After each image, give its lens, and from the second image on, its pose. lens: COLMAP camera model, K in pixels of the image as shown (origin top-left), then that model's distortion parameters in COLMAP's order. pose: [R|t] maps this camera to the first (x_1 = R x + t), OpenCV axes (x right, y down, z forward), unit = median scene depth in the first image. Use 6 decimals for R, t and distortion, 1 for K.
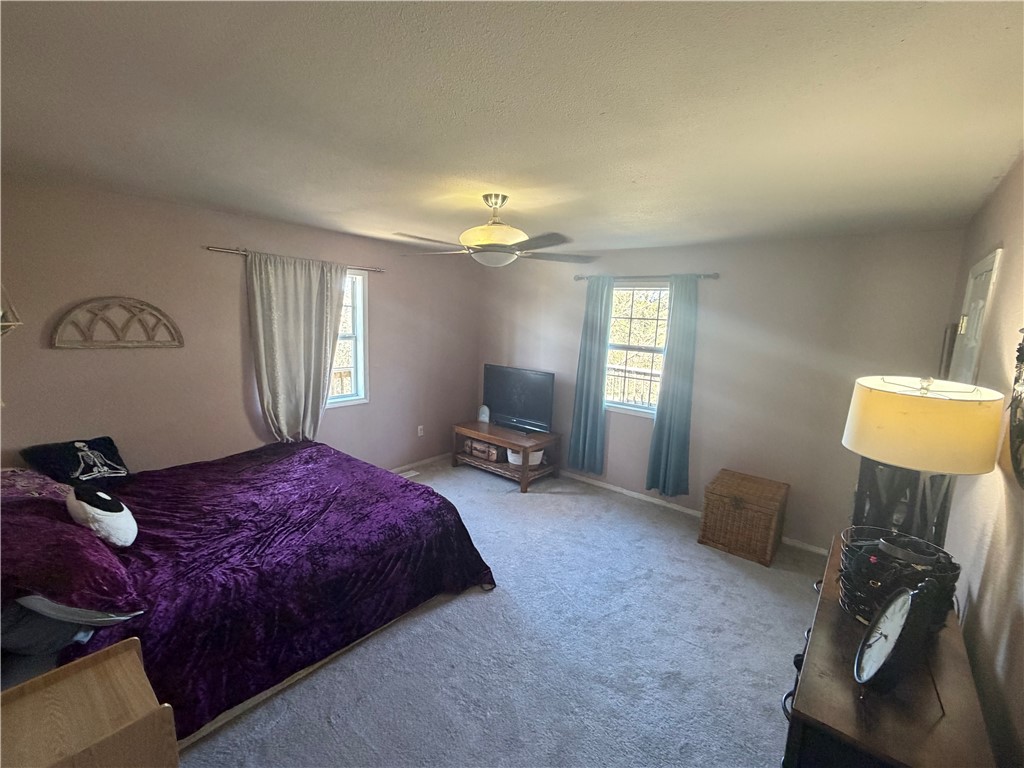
lens RADIAL K [[436.7, 0, 512.0], [0, 436.7, 384.0], [0, 0, 1]] dist [0.000109, -0.000027]
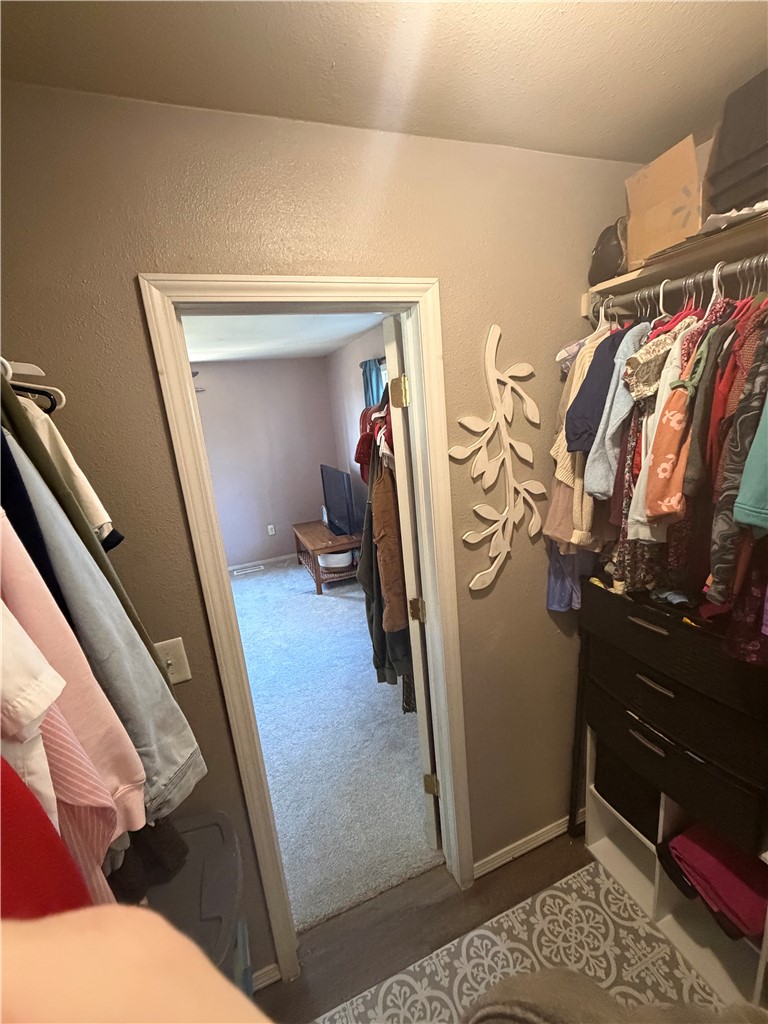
lens RADIAL K [[436.7, 0, 384.0], [0, 436.7, 512.0], [0, 0, 1]] dist [0.000109, -0.000027]
pose [[0.868518, -0.003974, -0.495642, 0.828067], [0.047131, 0.996099, 0.074602, -0.008419], [0.493412, -0.088153, 0.865317, 0.284868]]
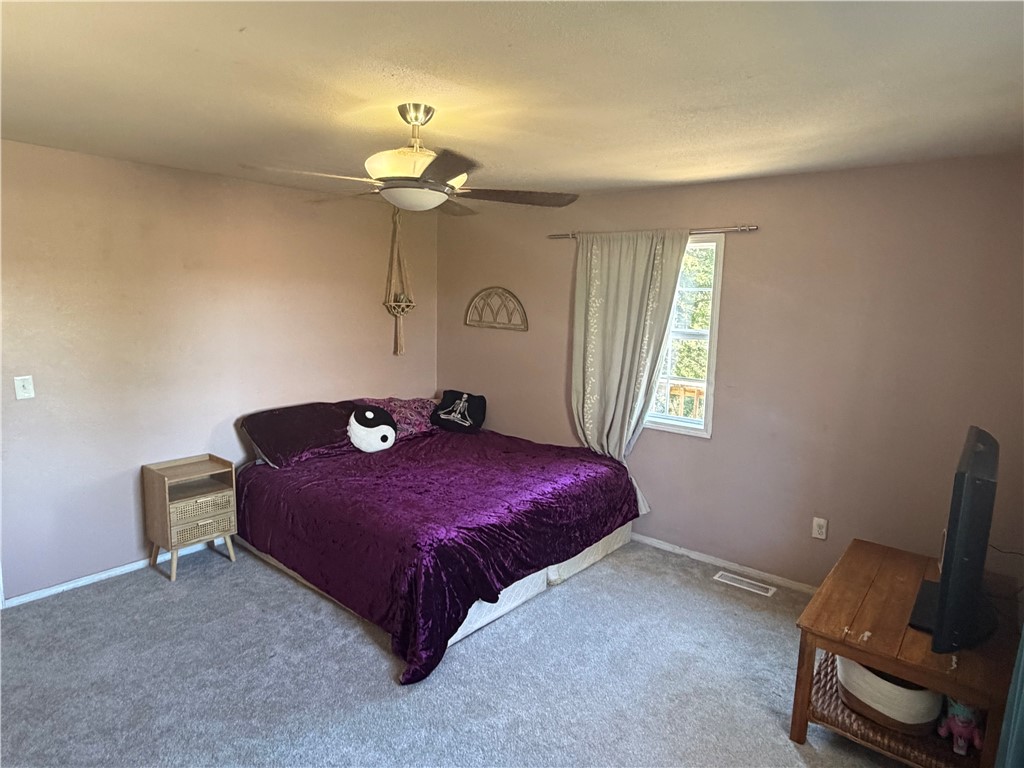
lens RADIAL K [[589.7, 0, 512.0], [0, 589.7, 384.0], [0, 0, 1]] dist [0.002875, 0.001403]
pose [[0.003481, 0.104973, -0.994469, 0.660694], [-0.186192, 0.977153, 0.102494, -0.089404], [0.982507, 0.184806, 0.022946, 0.860312]]
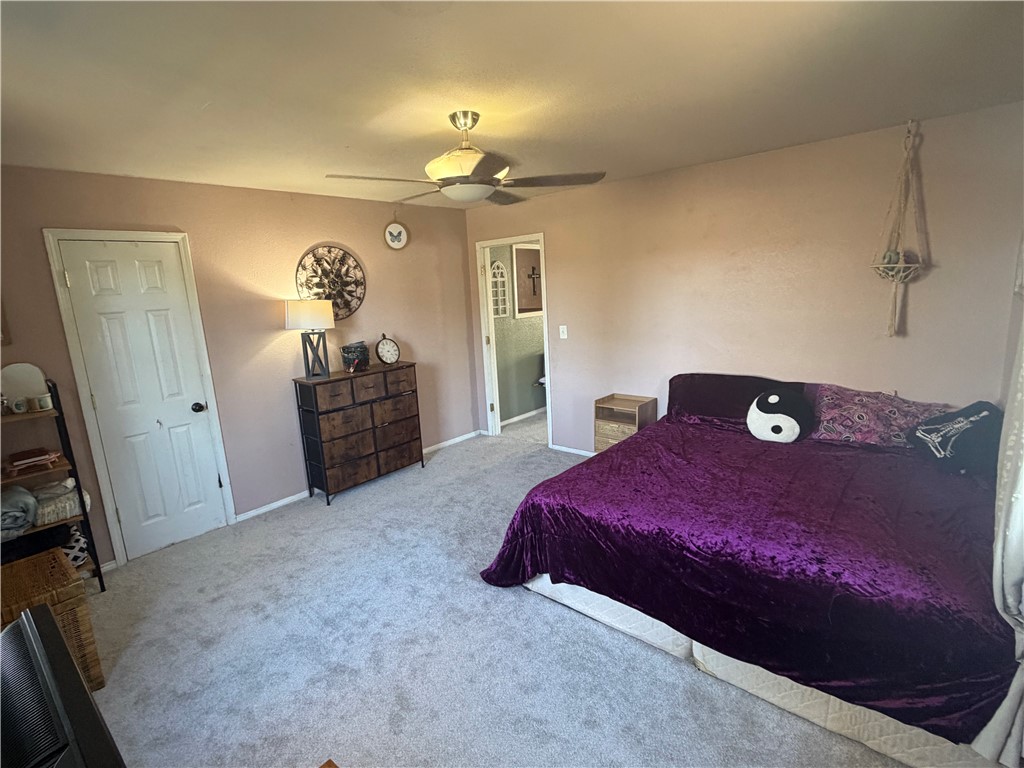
lens RADIAL K [[505.9, 0, 512.0], [0, 505.9, 384.0], [0, 0, 1]] dist [-0.001079, -0.000215]
pose [[-0.999886, 0.010090, 0.011216, -0.118323], [0.013384, 0.936350, 0.350812, -0.208557], [-0.006963, 0.350922, -0.936379, 1.497915]]
